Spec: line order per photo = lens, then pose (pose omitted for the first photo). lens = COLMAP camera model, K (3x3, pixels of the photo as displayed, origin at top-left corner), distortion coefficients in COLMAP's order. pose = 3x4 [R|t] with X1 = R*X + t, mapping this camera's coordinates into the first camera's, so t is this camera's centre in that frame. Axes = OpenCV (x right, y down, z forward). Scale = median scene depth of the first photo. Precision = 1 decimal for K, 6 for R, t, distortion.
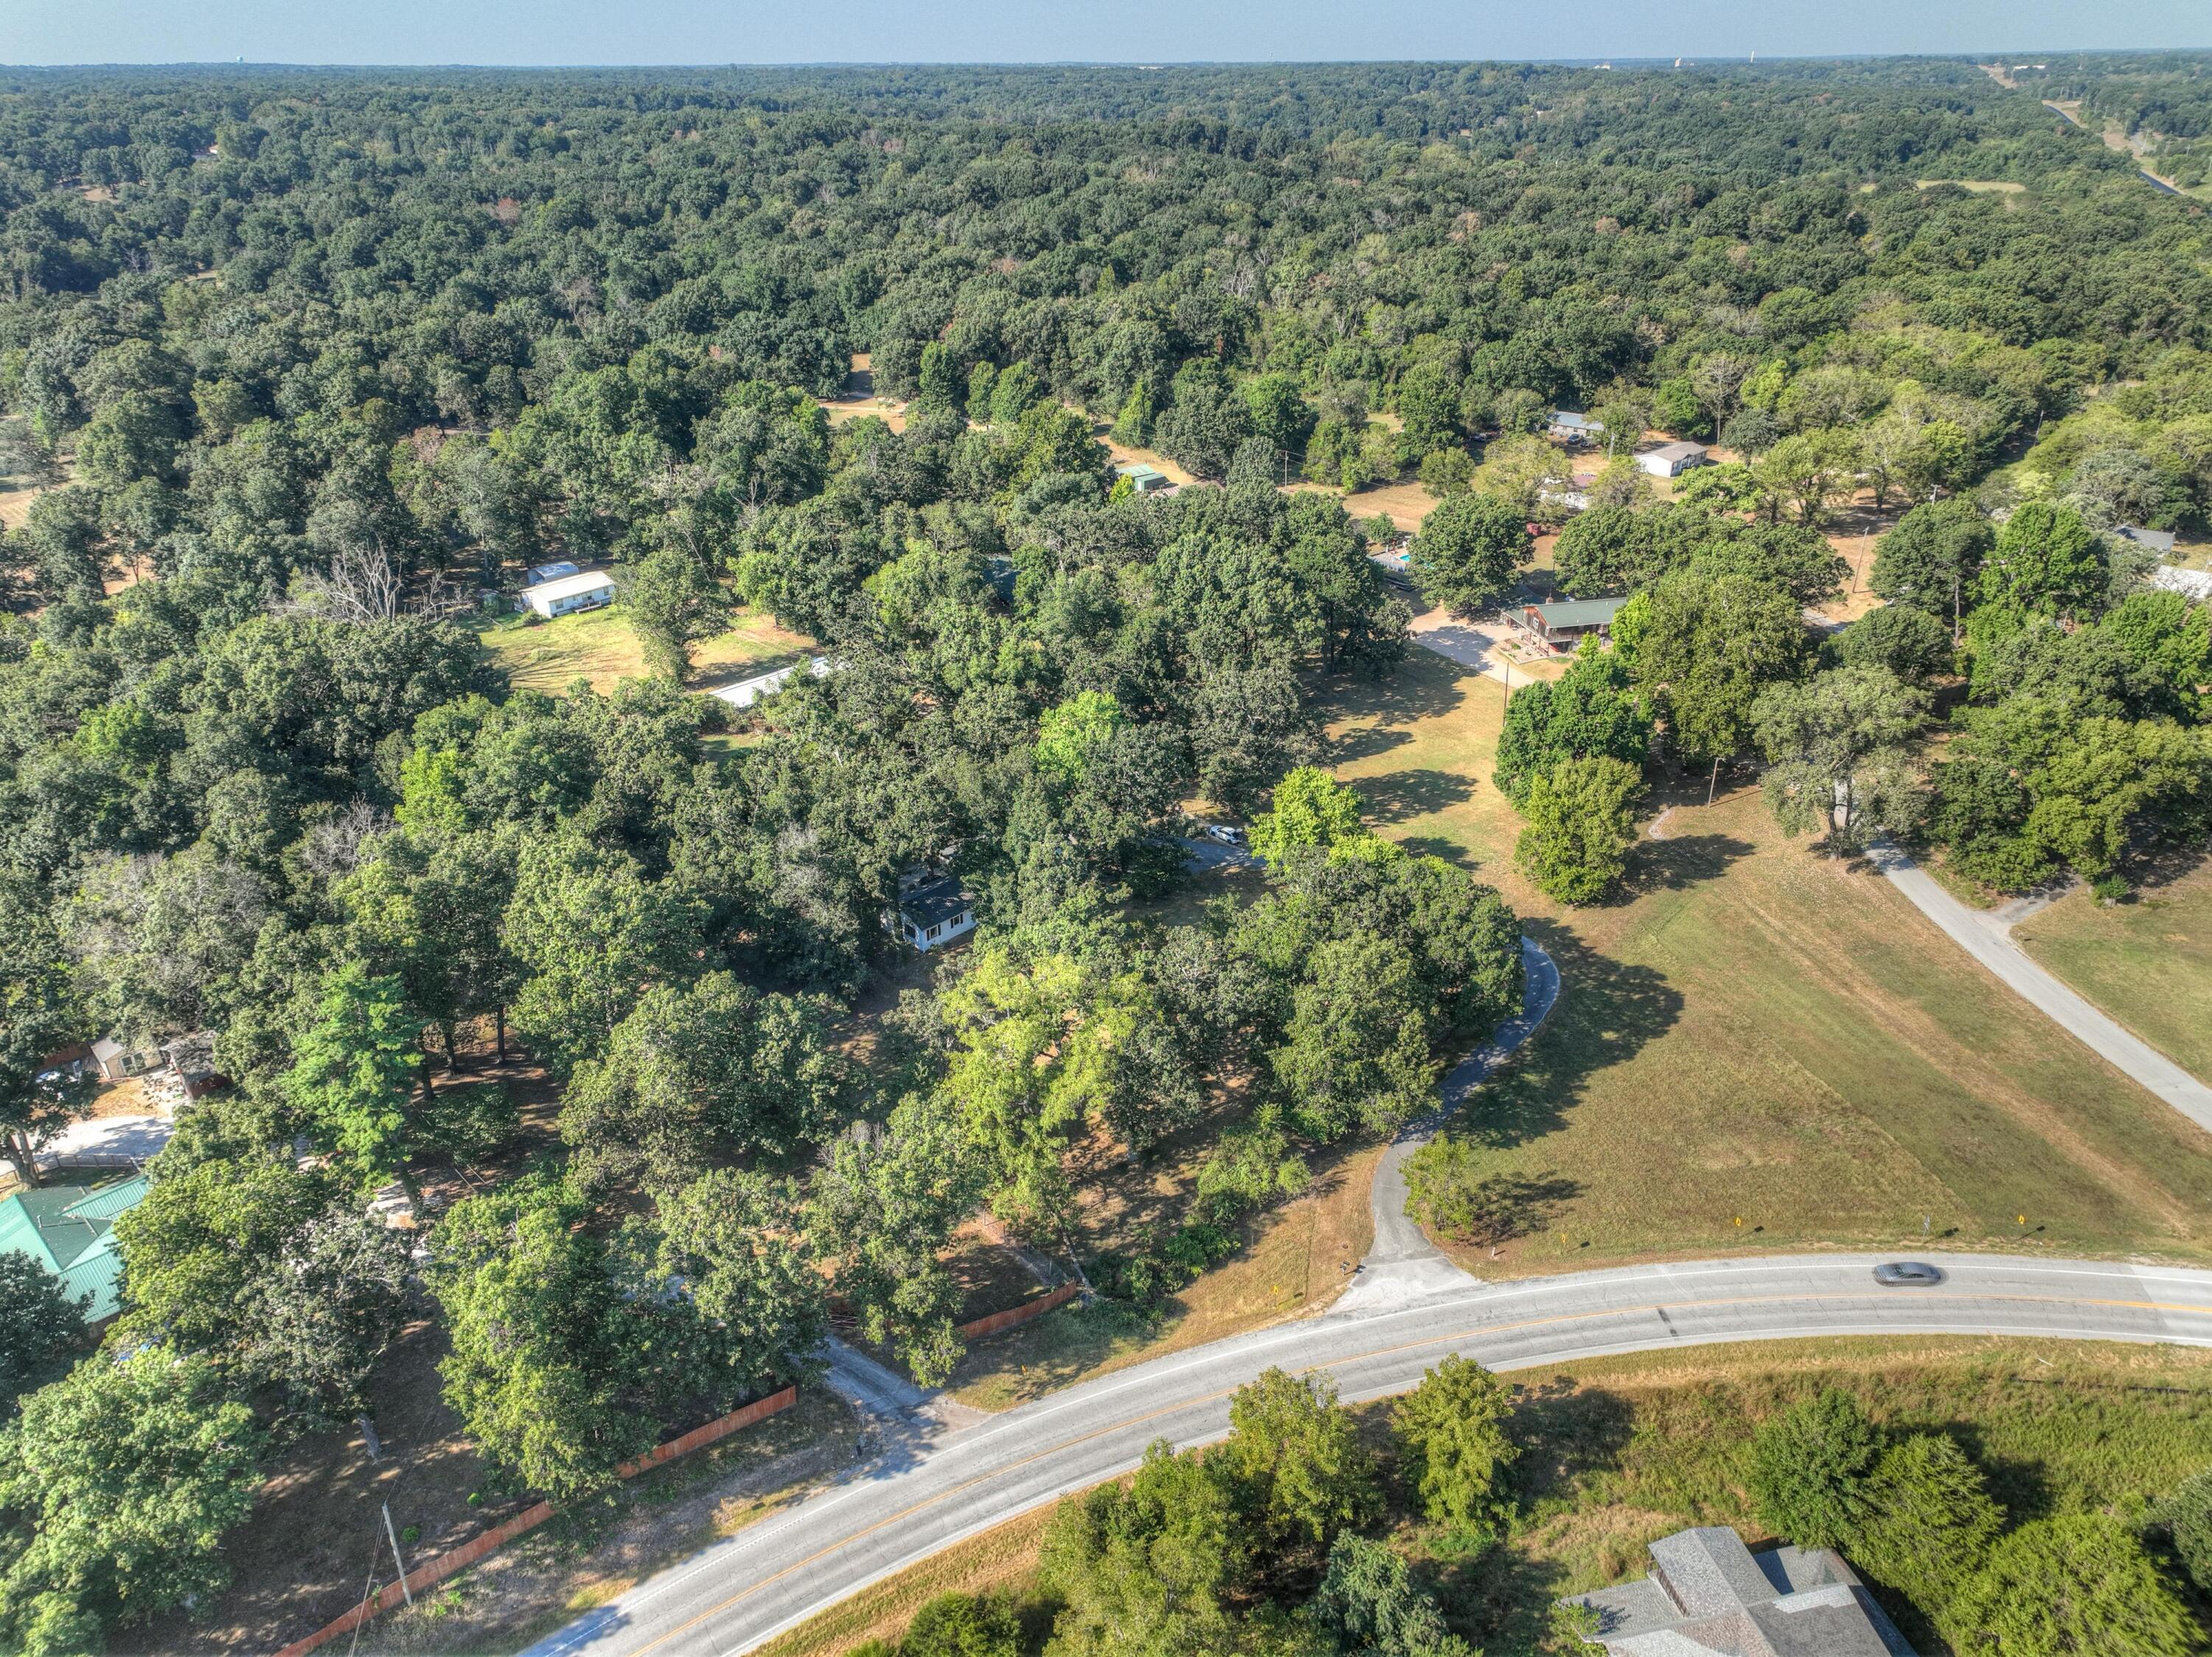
lens RADIAL K [[1547.8, 0, 1106.0], [0, 1547.8, 828.5], [0, 0, 1]] dist [-0.005062, 0.022258]
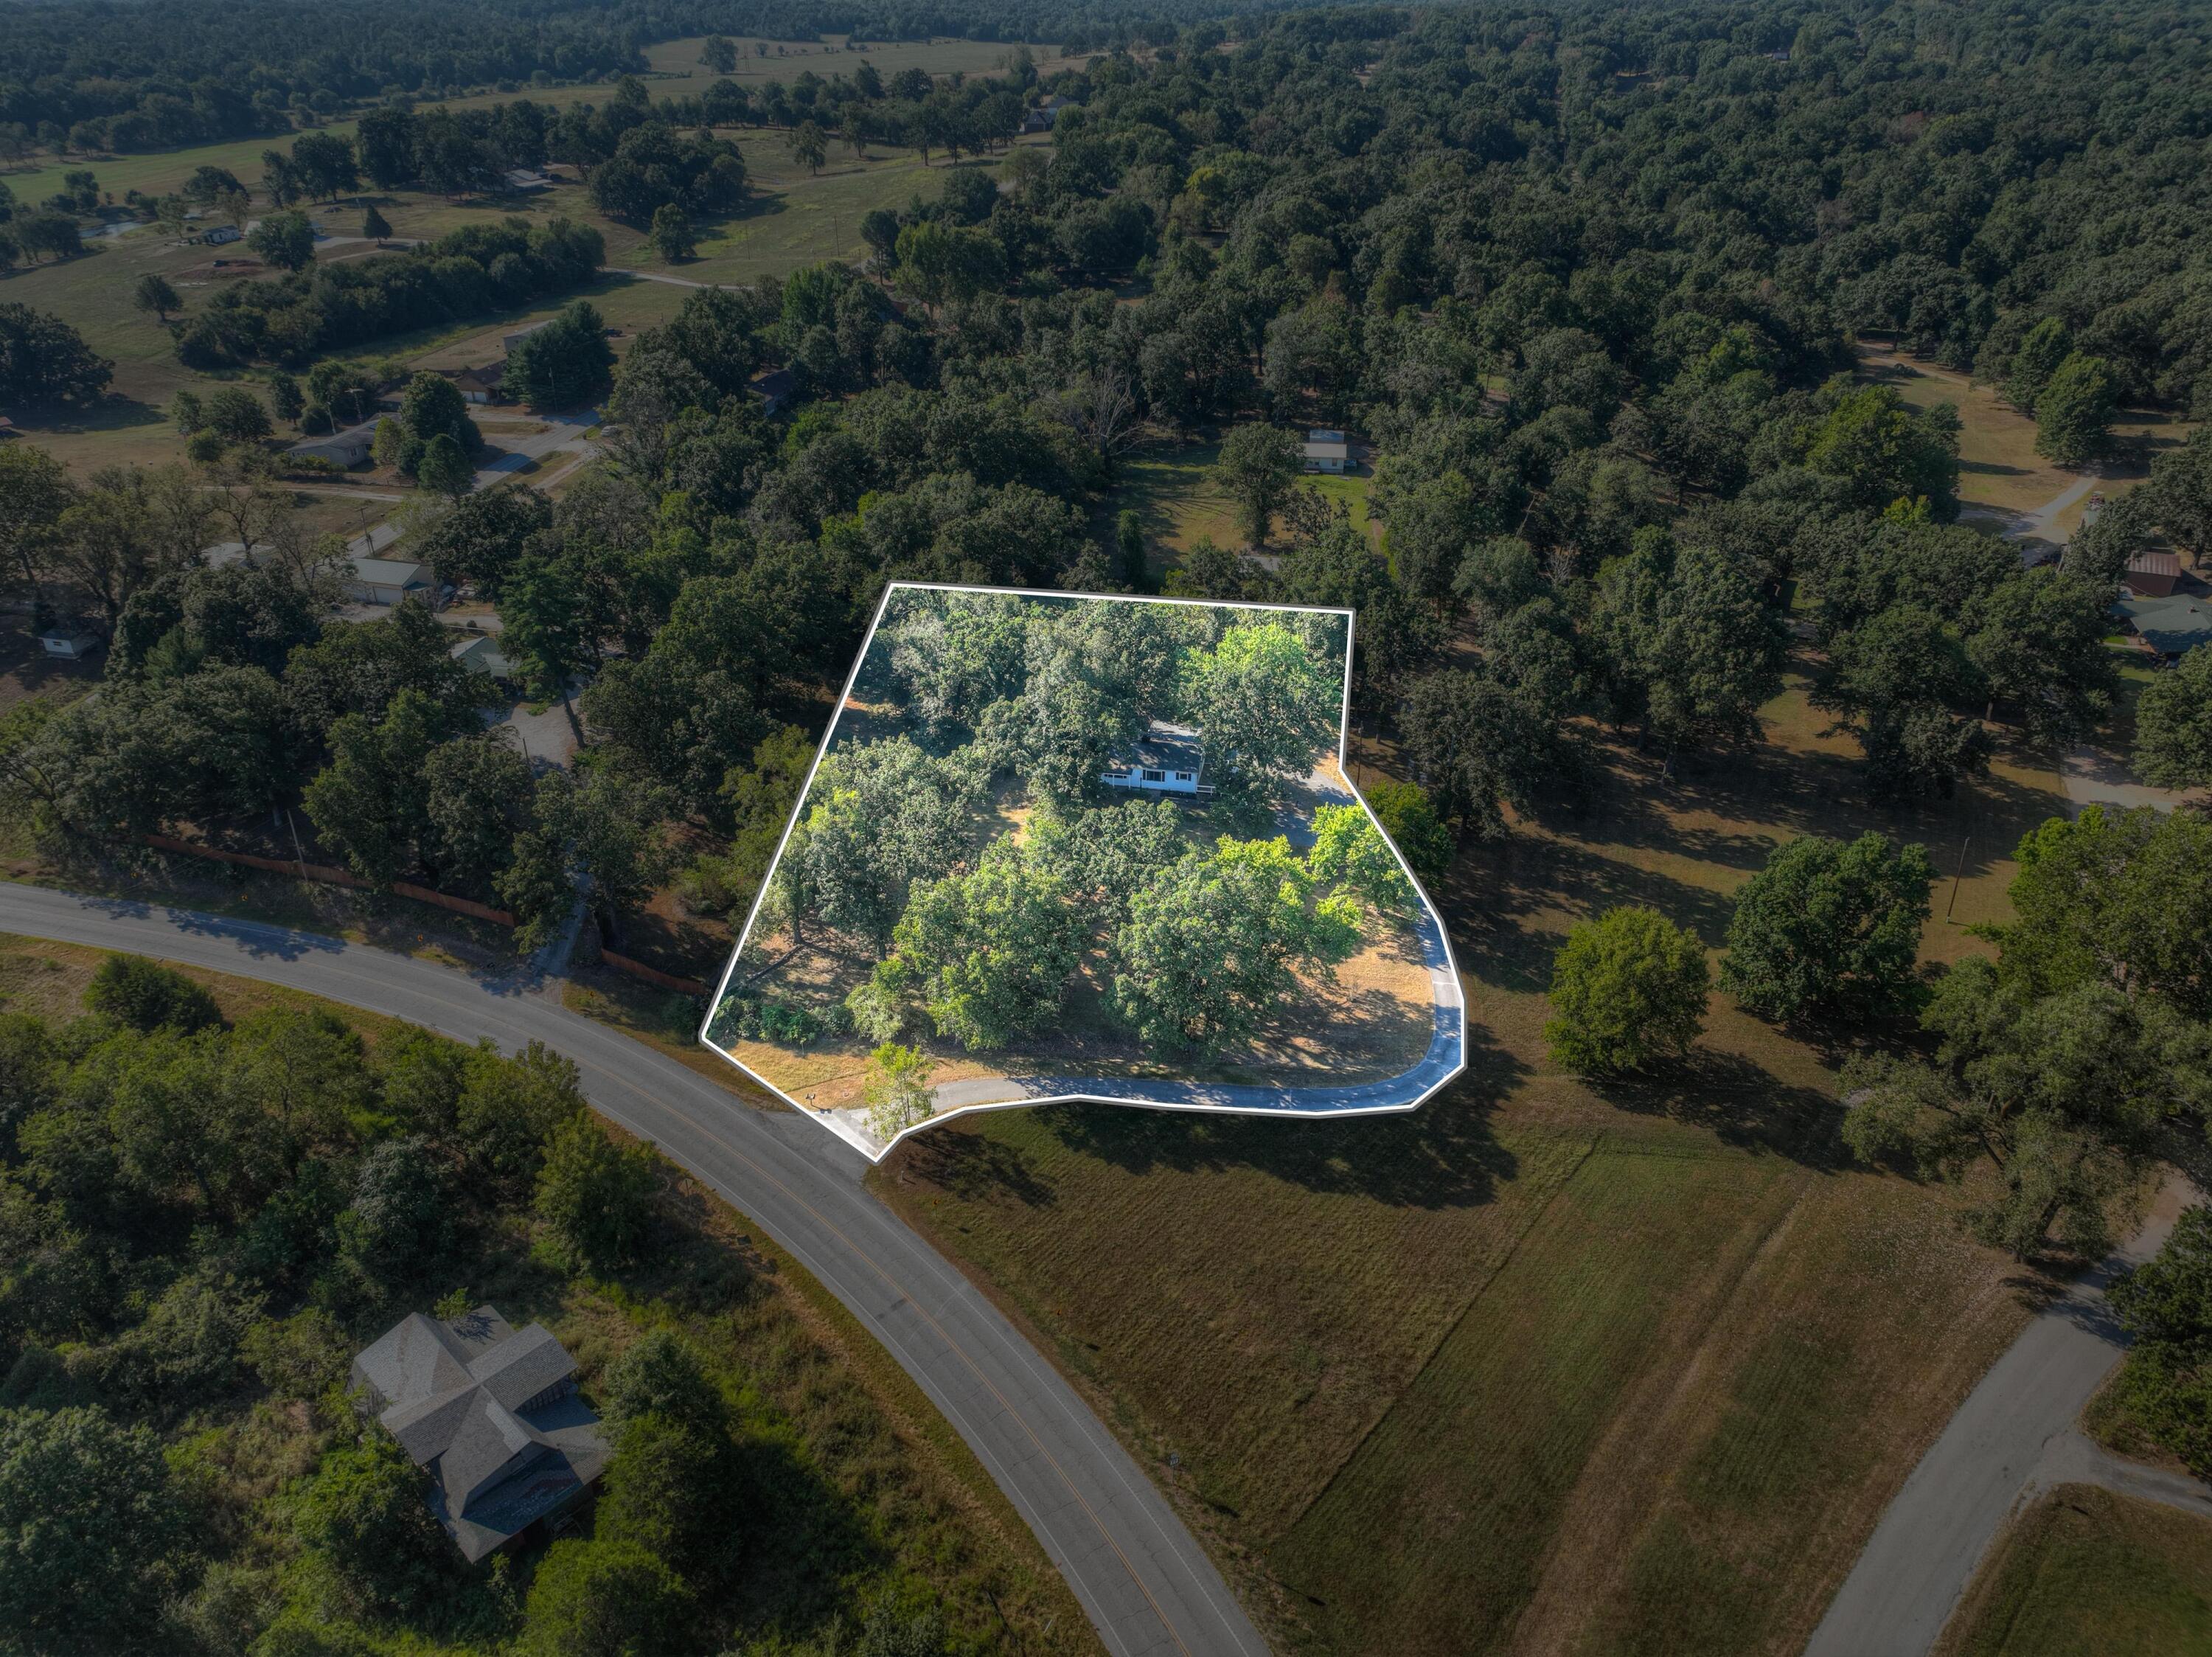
lens RADIAL K [[1547.8, 0, 1106.0], [0, 1547.8, 828.5], [0, 0, 1]] dist [-0.005062, 0.022258]
pose [[0.551788, 0.415165, -0.723304, 0.643000], [-0.376790, 0.897827, 0.227896, -0.143157], [0.744016, 0.146784, 0.651840, 0.265577]]
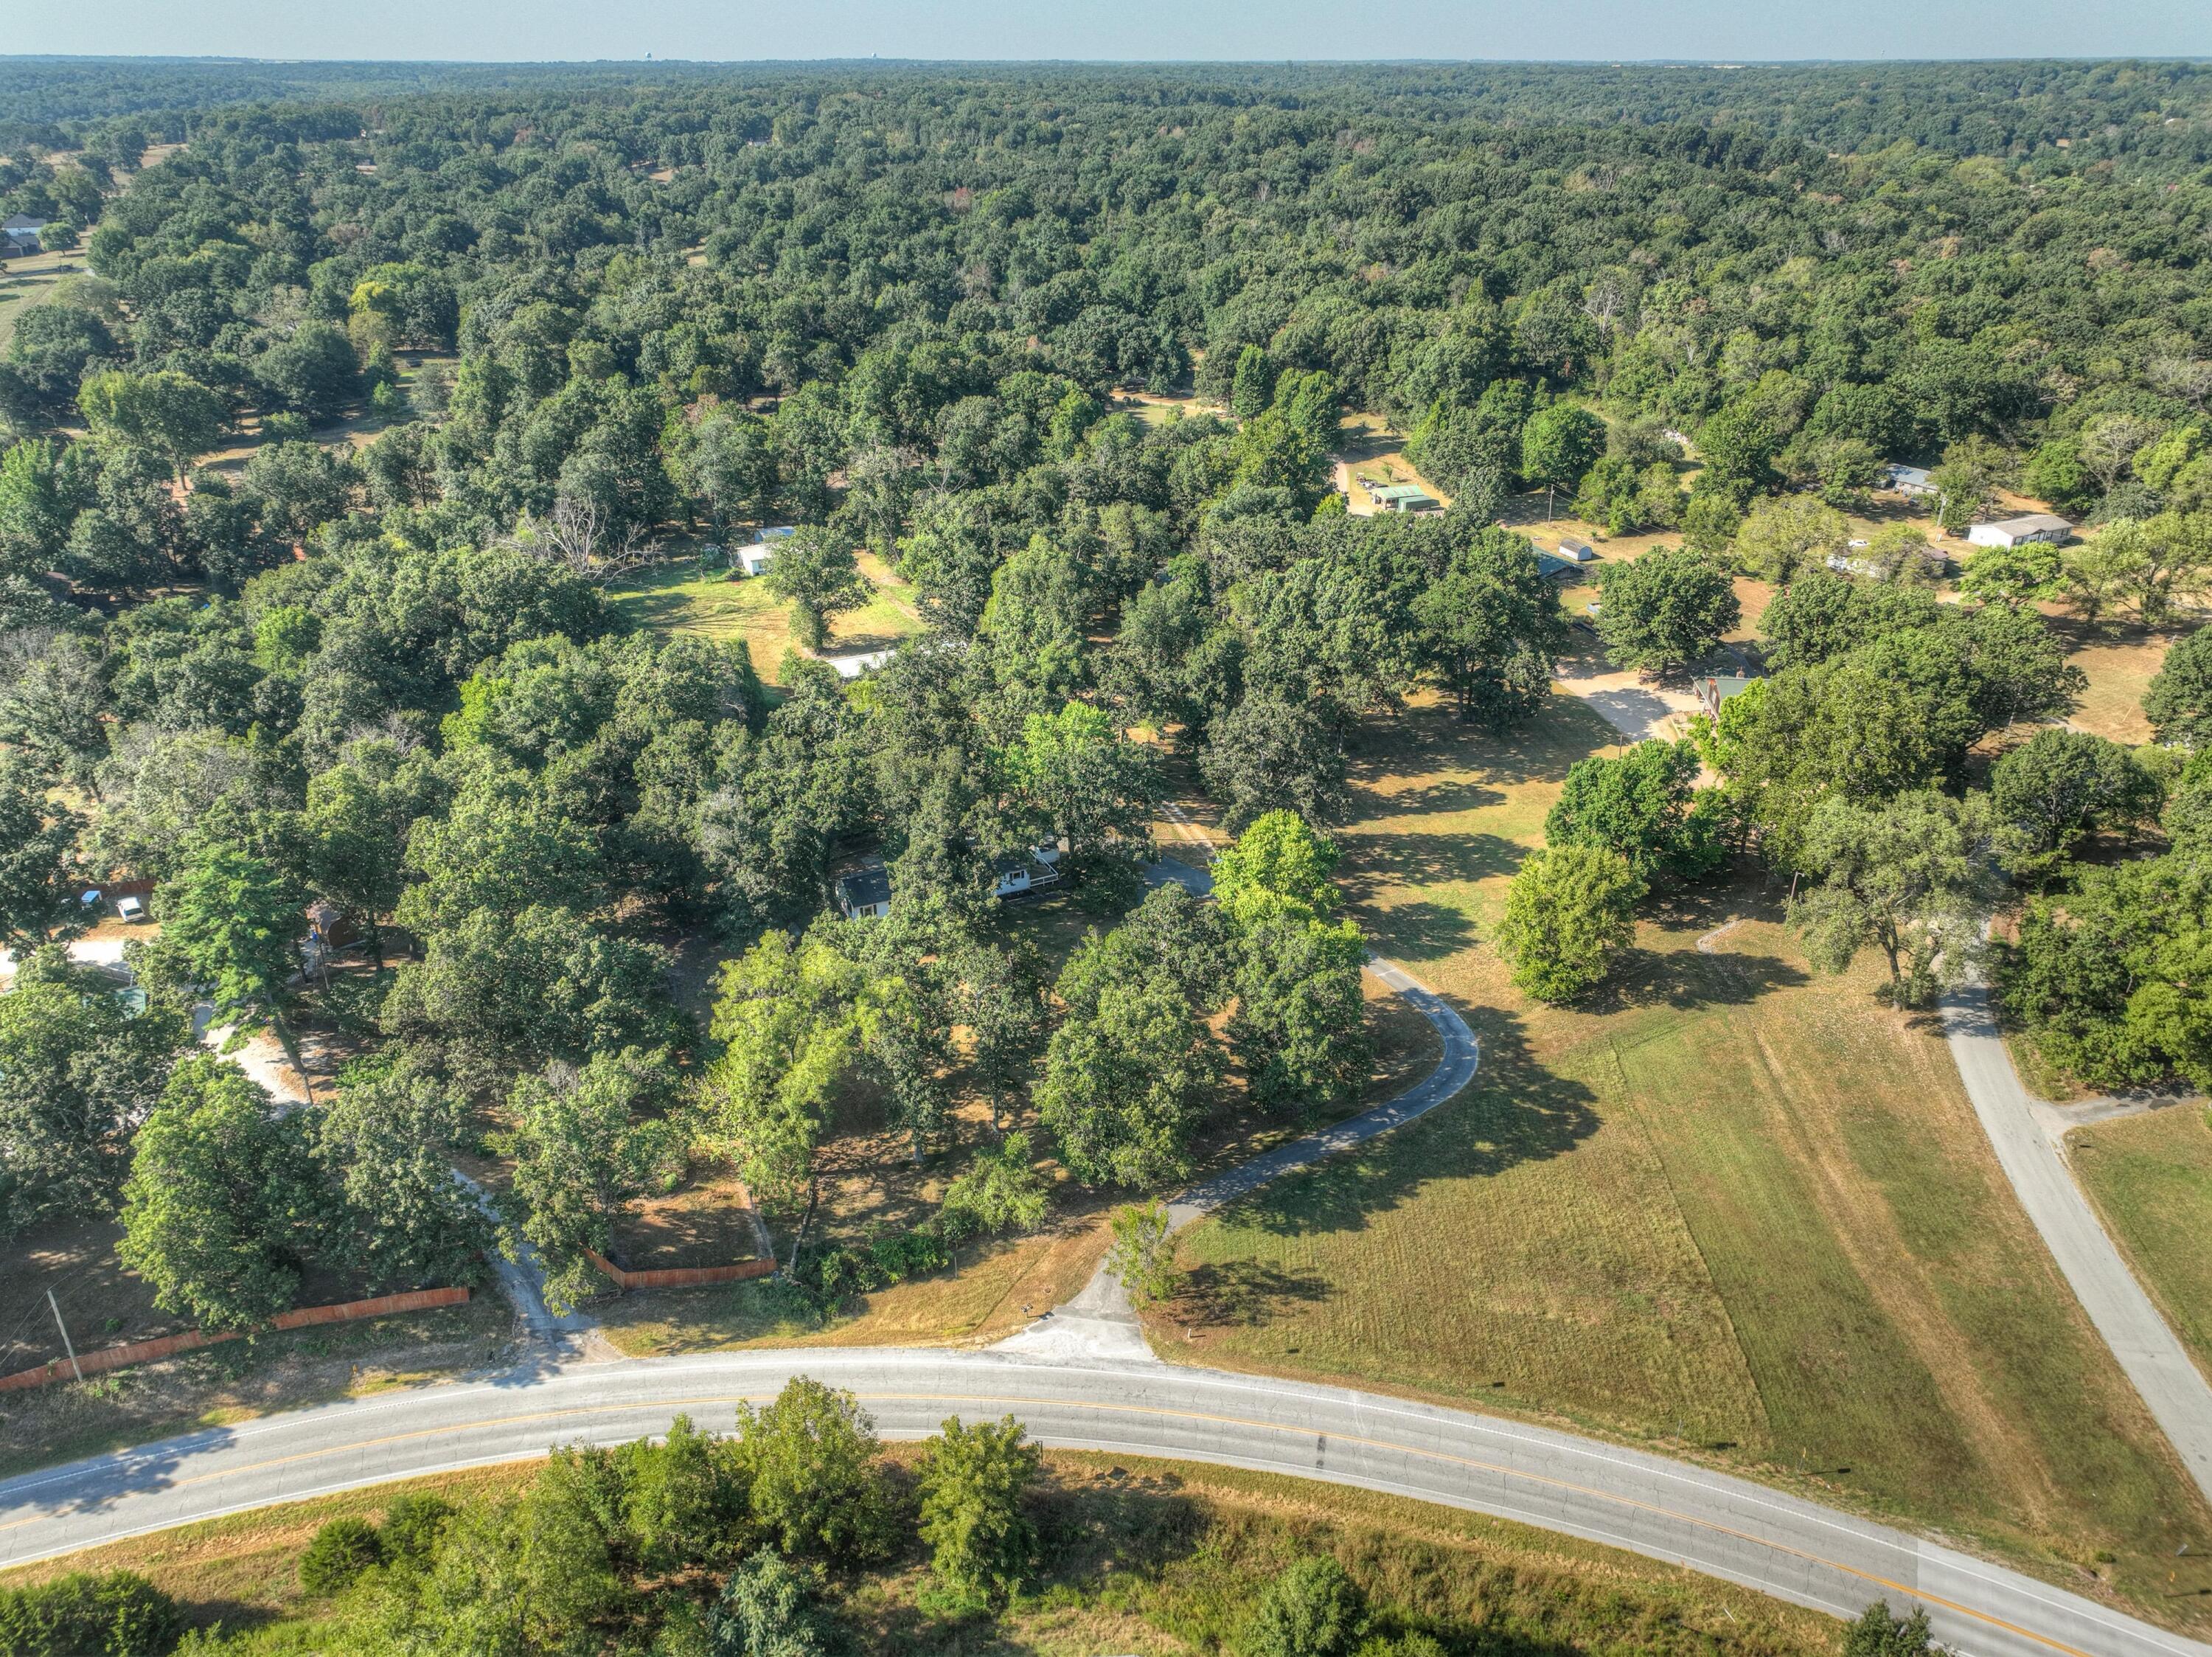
lens RADIAL K [[1547.8, 0, 1106.0], [0, 1547.8, 828.5], [0, 0, 1]] dist [-0.005062, 0.022258]
pose [[0.943027, 0.154201, -0.294825, 0.288740], [-0.153642, 0.987805, 0.025207, -0.033013], [0.295116, 0.021527, 0.955219, 0.044939]]
